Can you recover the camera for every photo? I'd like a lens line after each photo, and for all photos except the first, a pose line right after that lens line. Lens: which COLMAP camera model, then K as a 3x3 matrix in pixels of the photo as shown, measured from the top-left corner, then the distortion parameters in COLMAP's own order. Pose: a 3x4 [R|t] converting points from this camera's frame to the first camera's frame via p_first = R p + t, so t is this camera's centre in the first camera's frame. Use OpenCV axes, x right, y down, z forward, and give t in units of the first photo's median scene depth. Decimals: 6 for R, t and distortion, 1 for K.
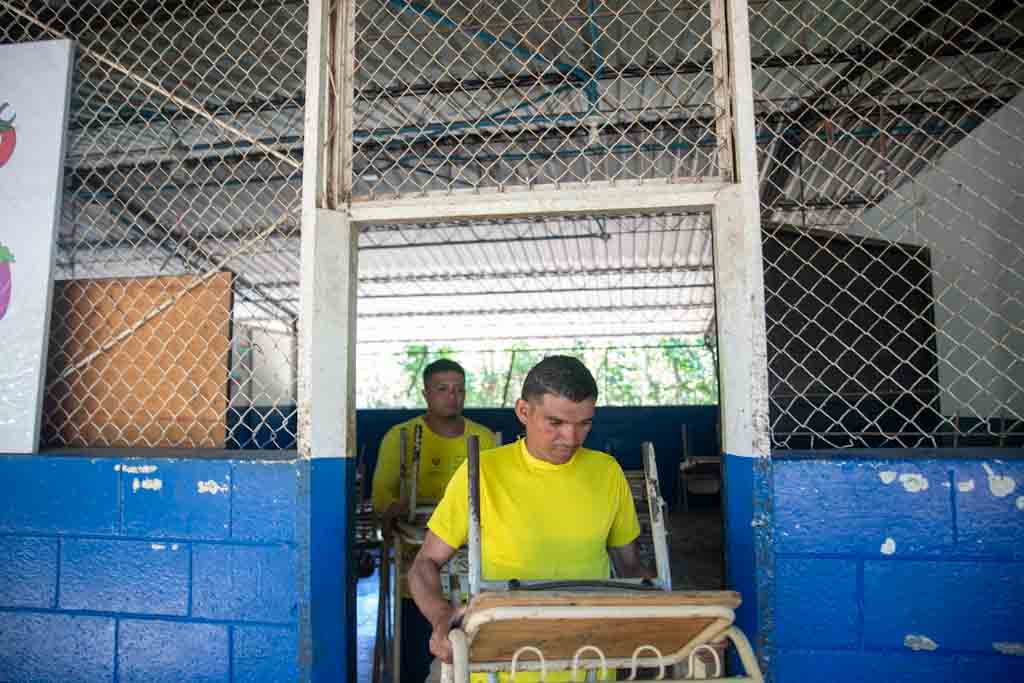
lens RADIAL K [[706.3, 0, 512.0], [0, 706.3, 341.5], [0, 0, 1]] dist [-0.100182, 0.081327]
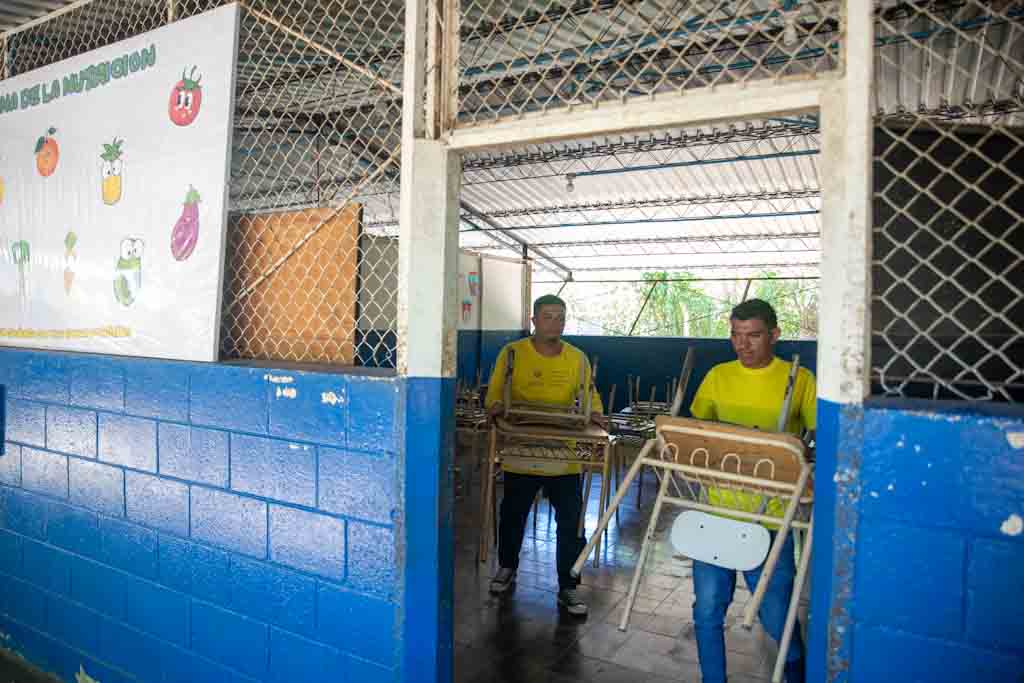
lens RADIAL K [[706.3, 0, 512.0], [0, 706.3, 341.5], [0, 0, 1]] dist [-0.100182, 0.081327]
pose [[0.933609, 0.036447, -0.356434, 0.233943], [0.000290, 0.994735, 0.102477, 0.002811], [0.358293, -0.095777, 0.928683, 0.059311]]
